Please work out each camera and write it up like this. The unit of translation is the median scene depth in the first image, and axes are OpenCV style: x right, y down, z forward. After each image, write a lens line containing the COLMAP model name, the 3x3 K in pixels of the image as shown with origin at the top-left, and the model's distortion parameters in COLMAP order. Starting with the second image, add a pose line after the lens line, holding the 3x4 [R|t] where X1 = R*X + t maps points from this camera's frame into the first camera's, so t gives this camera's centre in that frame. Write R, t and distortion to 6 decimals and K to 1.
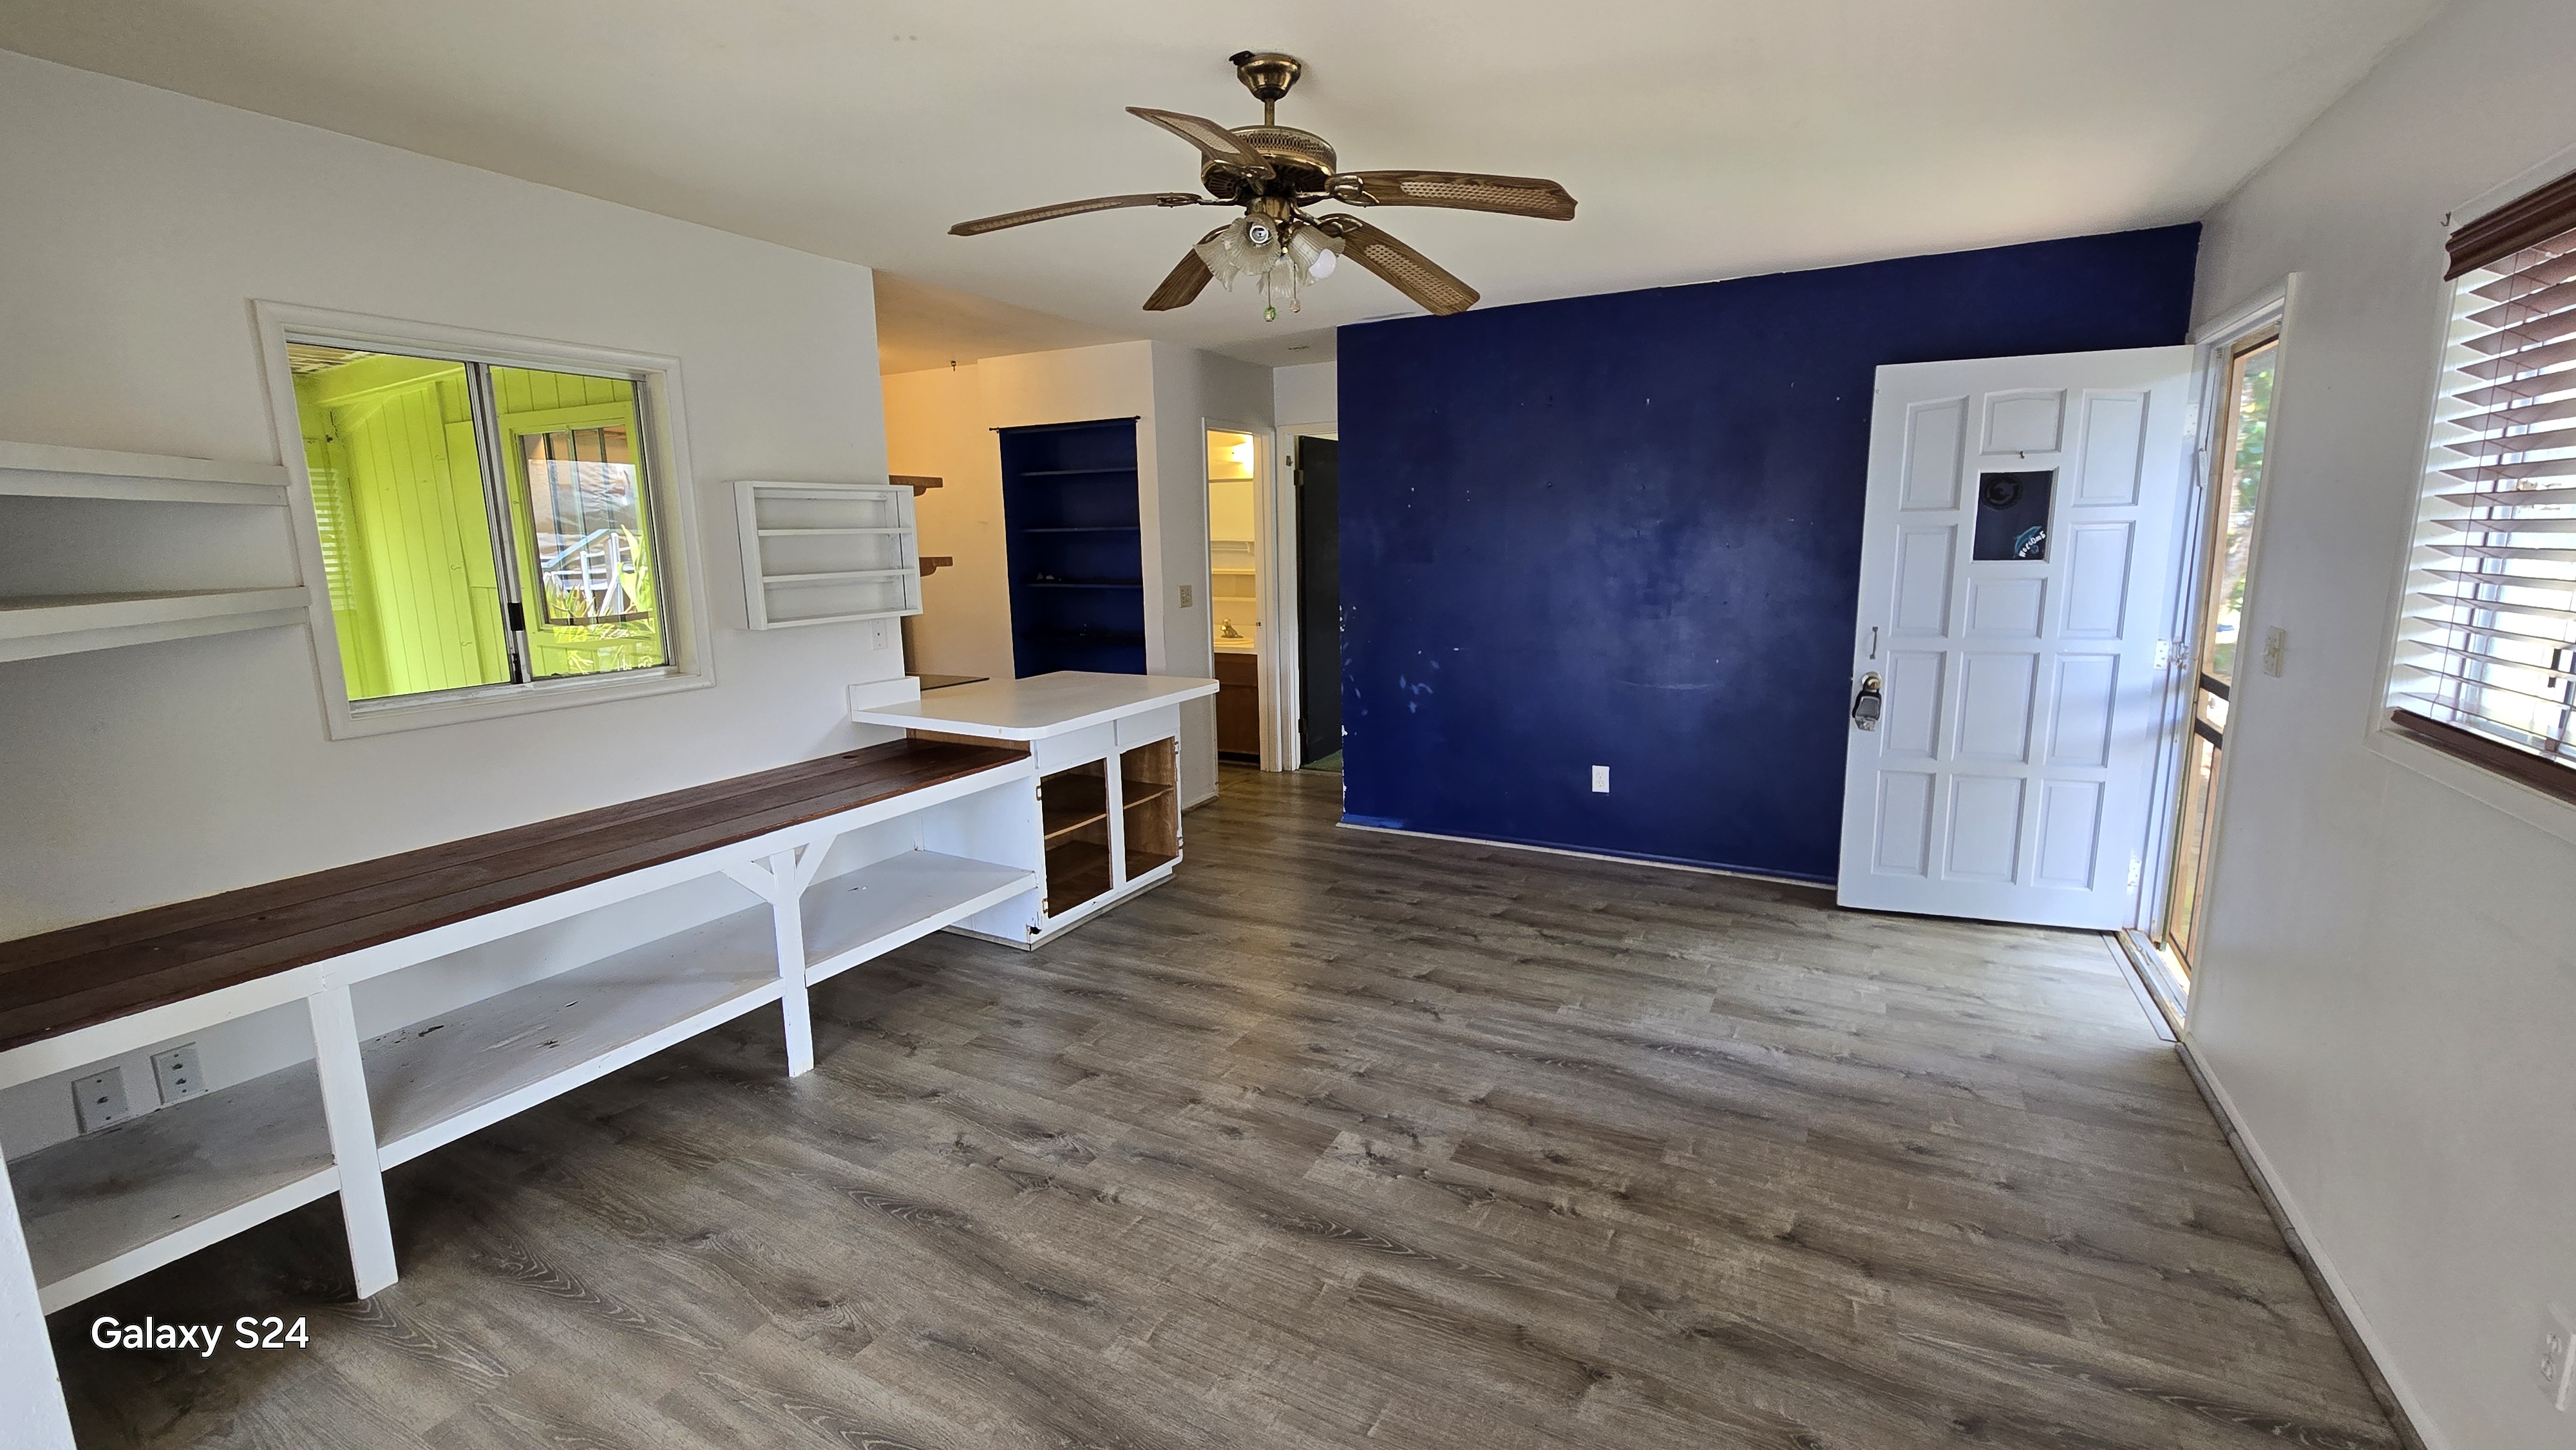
lens RADIAL K [[1063.3, 0, 1282.1], [0, 1063.3, 718.5], [0, 0, 1]] dist [0.000142, 0.000729]
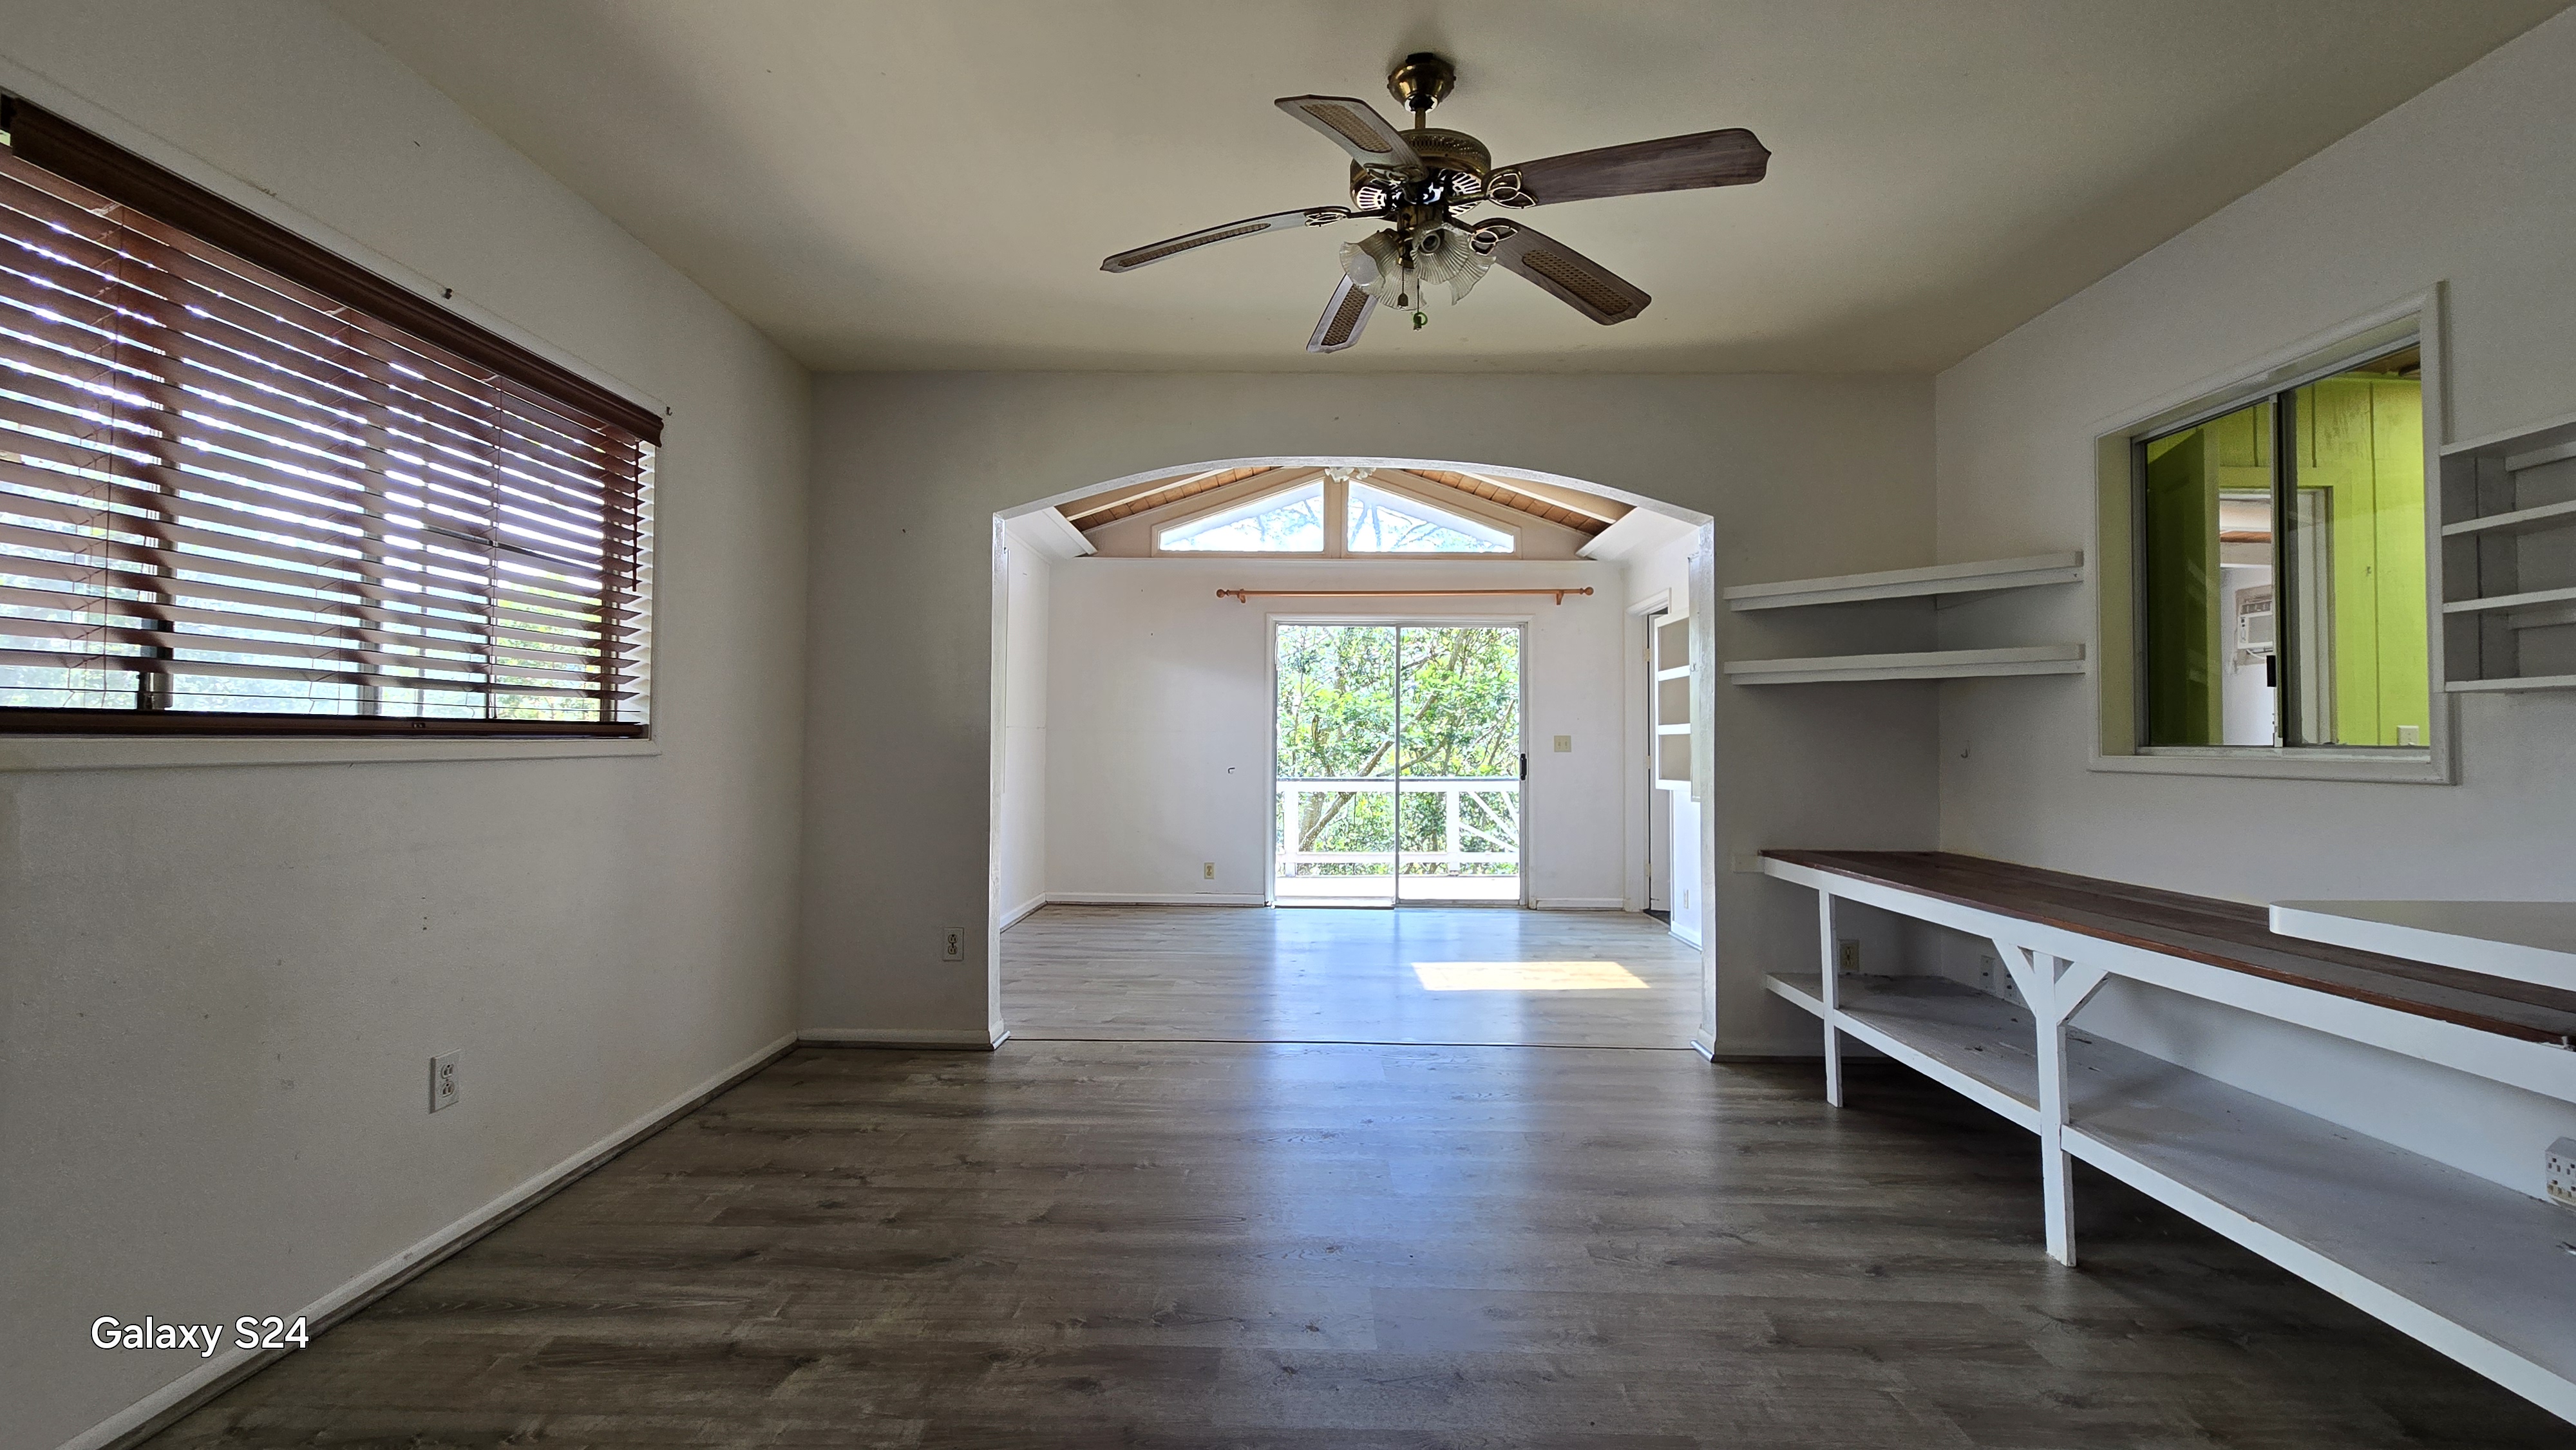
lens RADIAL K [[1063.3, 0, 1284.9], [0, 1063.3, 709.8], [0, 0, 1]] dist [0.000142, 0.000729]
pose [[-0.885235, -0.007393, -0.465086, 0.439852], [-0.075032, 0.989049, 0.127093, -0.123173], [0.459053, 0.147403, -0.876095, 1.506231]]
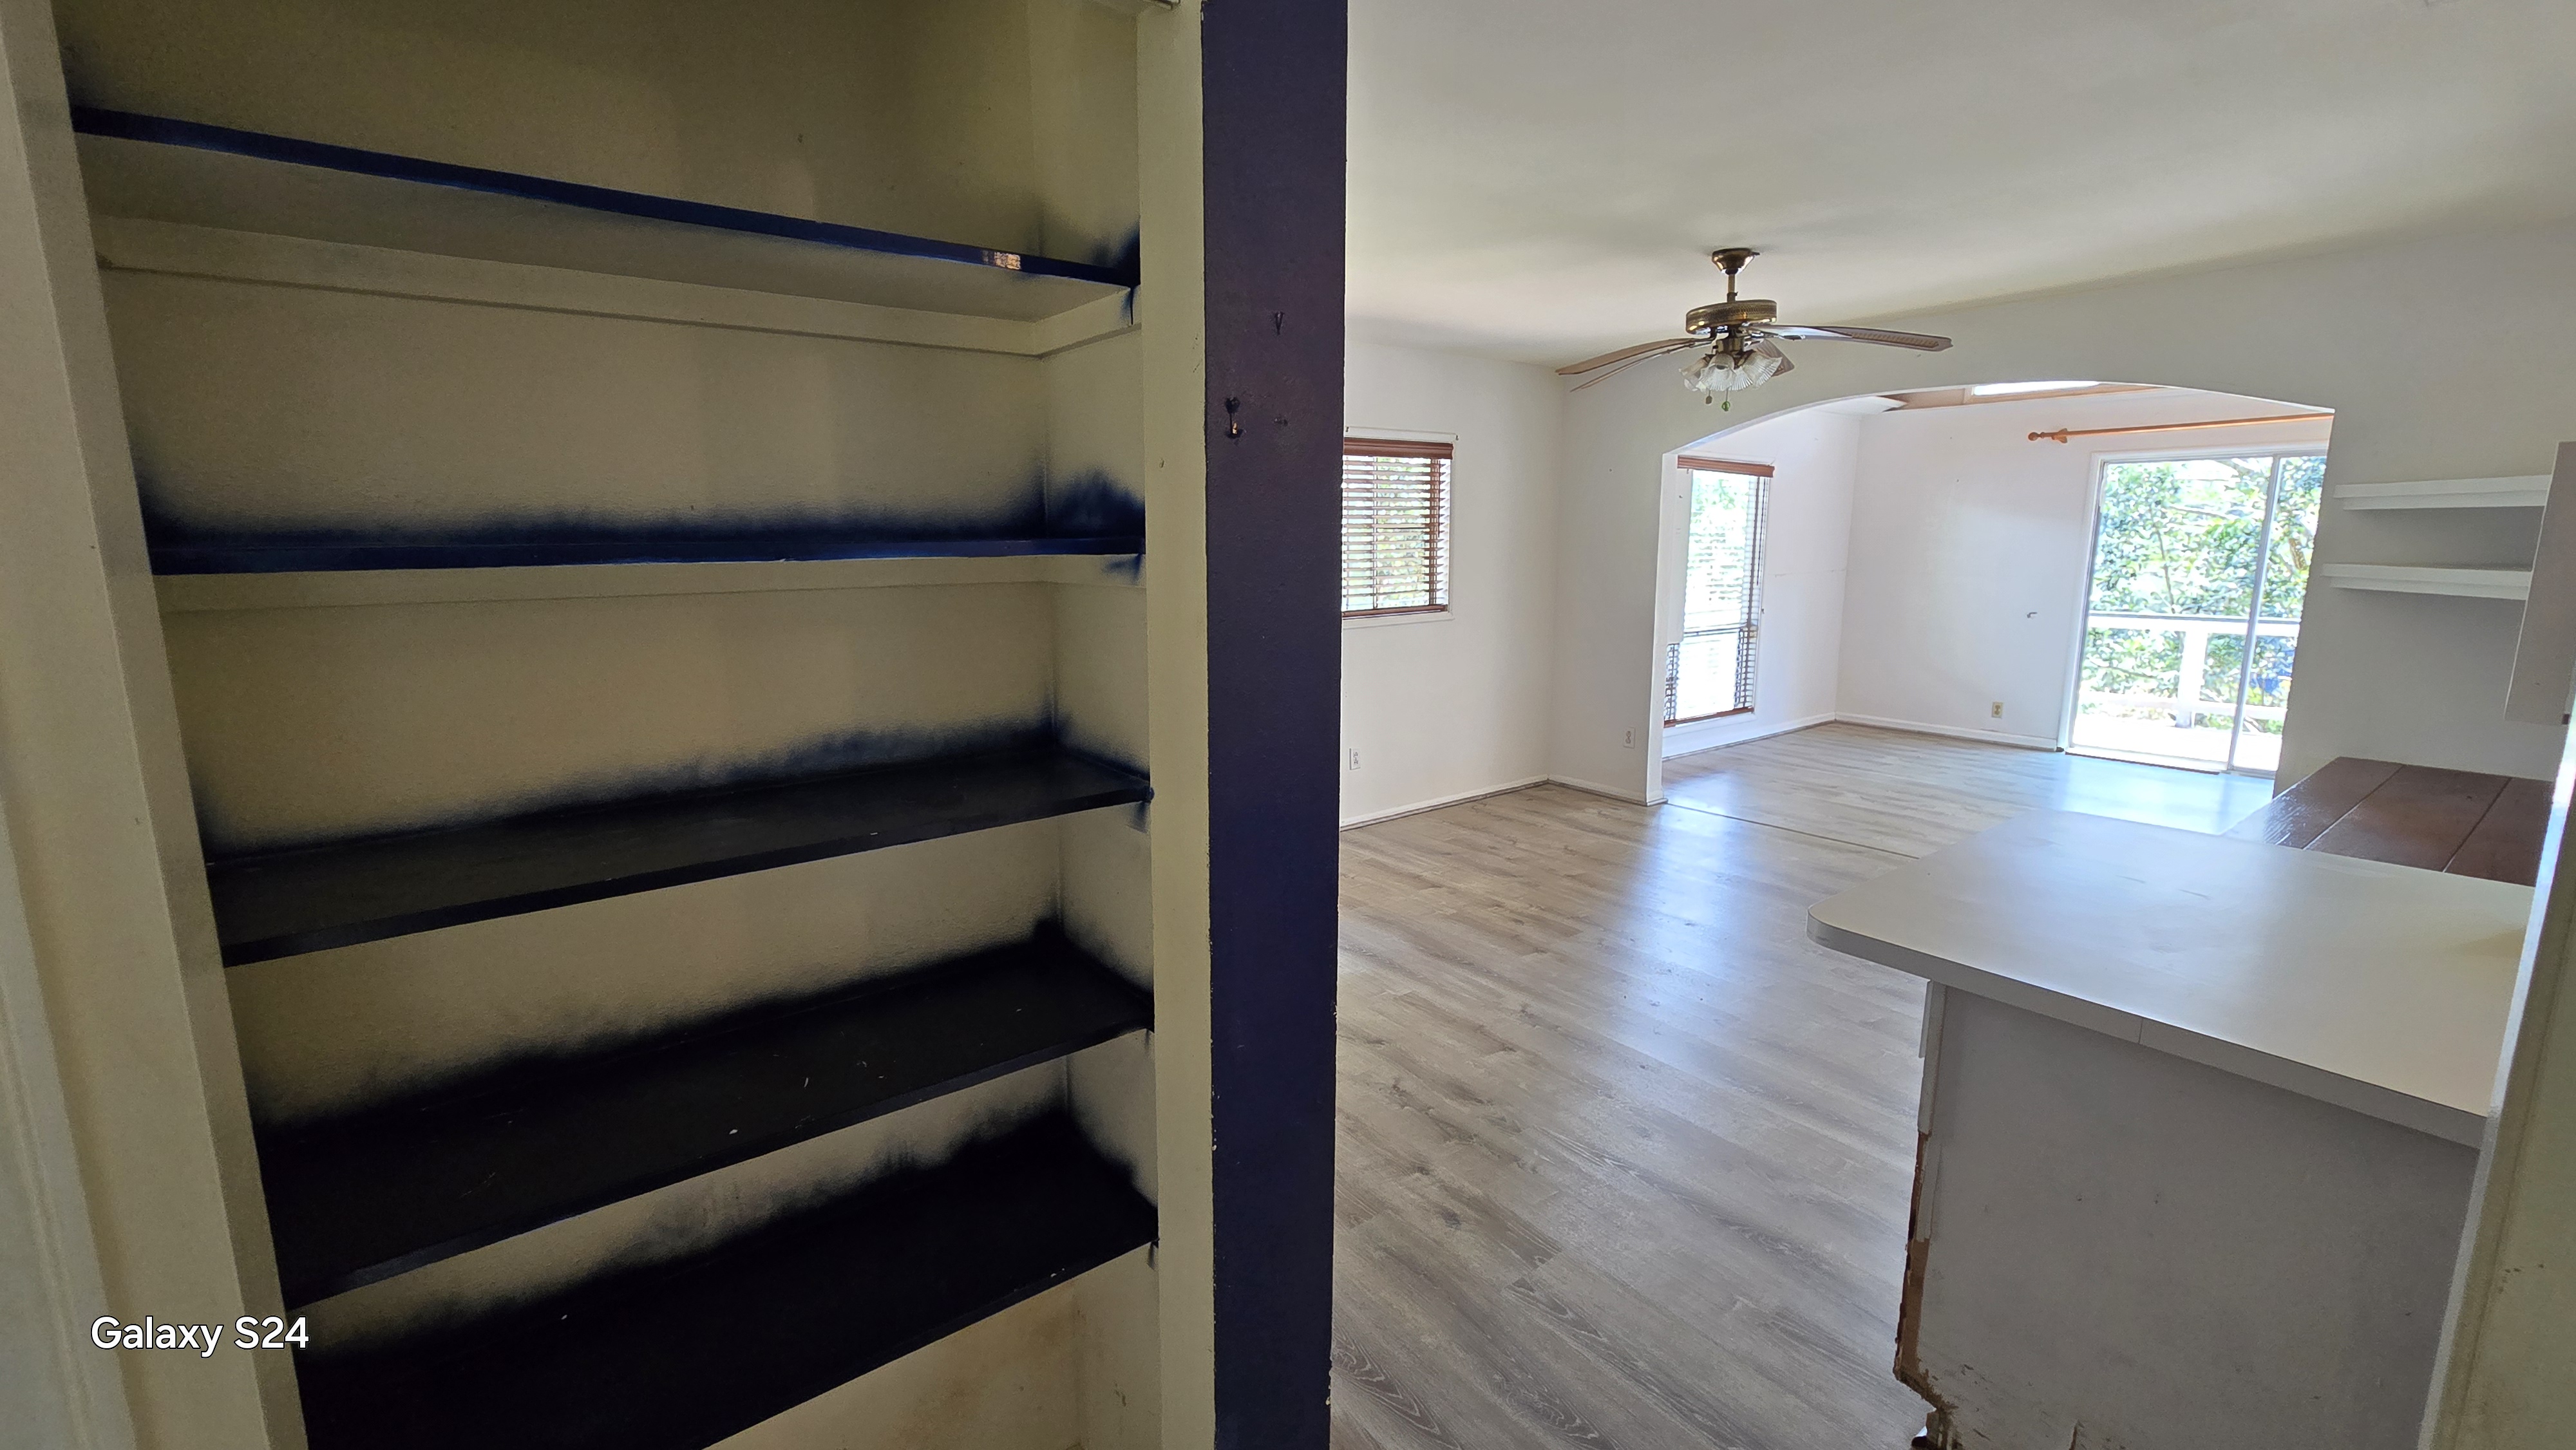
lens RADIAL K [[1063.3, 0, 1285.4], [0, 1063.3, 717.3], [0, 0, 1]] dist [0.000142, 0.000729]
pose [[-0.915364, -0.047965, 0.399759, -0.054259], [0.090367, 0.943072, 0.320077, -0.421554], [-0.392354, 0.329112, -0.858920, 2.296340]]
